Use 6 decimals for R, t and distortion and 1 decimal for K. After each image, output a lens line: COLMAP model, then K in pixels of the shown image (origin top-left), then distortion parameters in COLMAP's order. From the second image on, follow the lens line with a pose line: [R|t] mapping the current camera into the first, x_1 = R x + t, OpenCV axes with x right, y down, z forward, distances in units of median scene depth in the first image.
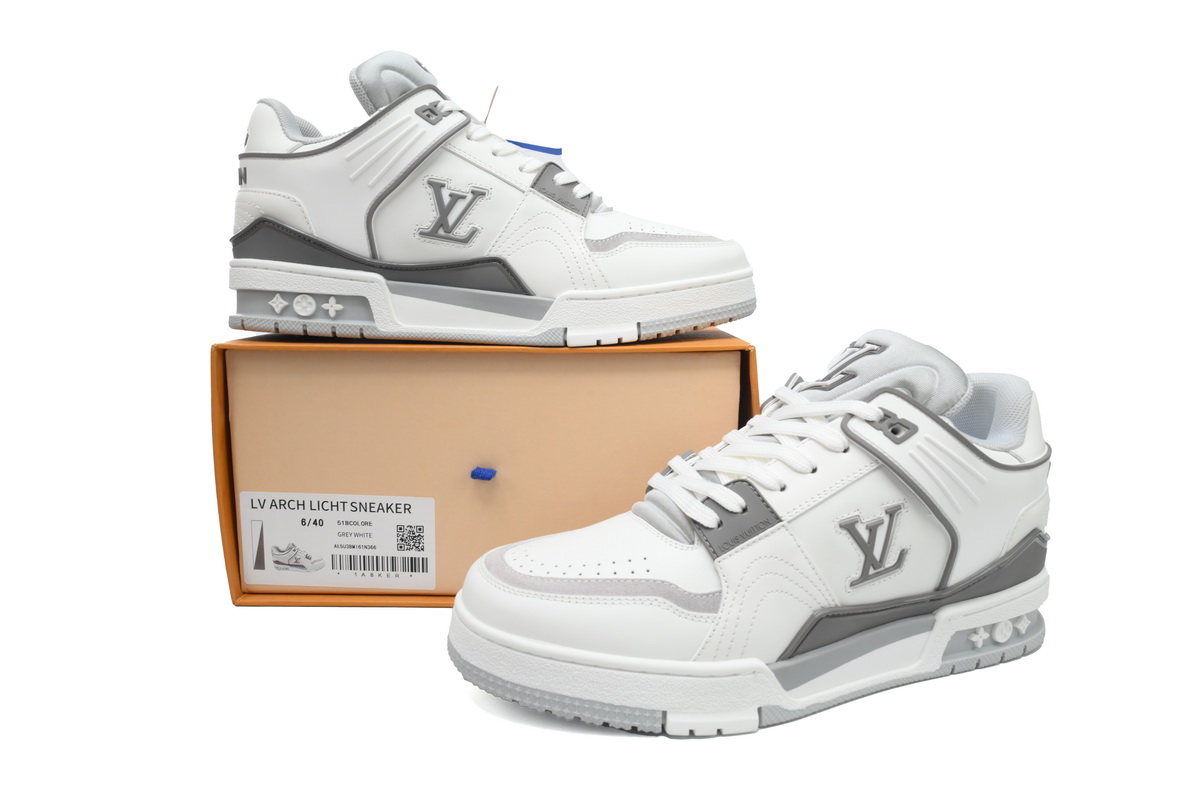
lens RADIAL K [[808.5, 0, 607.9], [0, 808.5, 398.8], [0, 0, 1]] dist [0.006180, -0.002880]
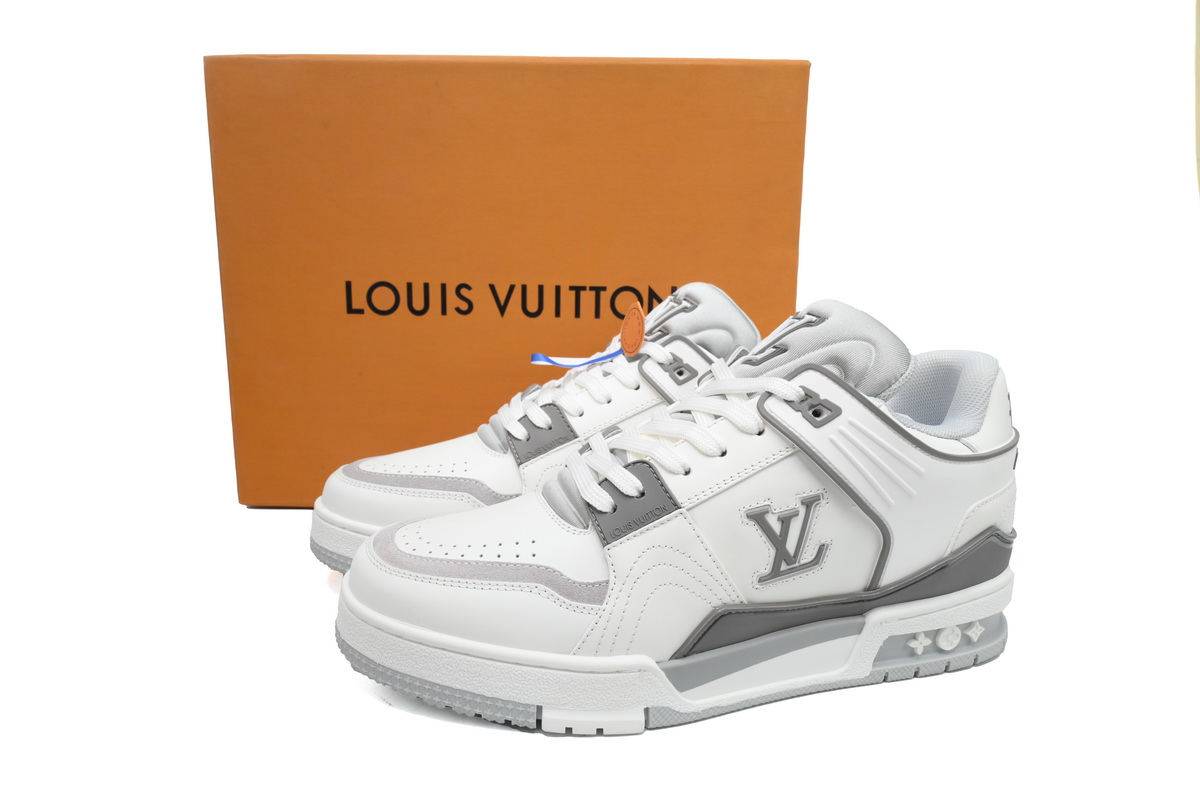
lens RADIAL K [[808.5, 0, 598.5], [0, 808.5, 401.1], [0, 0, 1]] dist [0.006180, -0.002880]
pose [[0.994956, 0.029045, -0.096016, 0.200819], [-0.024655, 0.998609, 0.046597, -0.009057], [0.097236, -0.043995, 0.994288, 0.088640]]
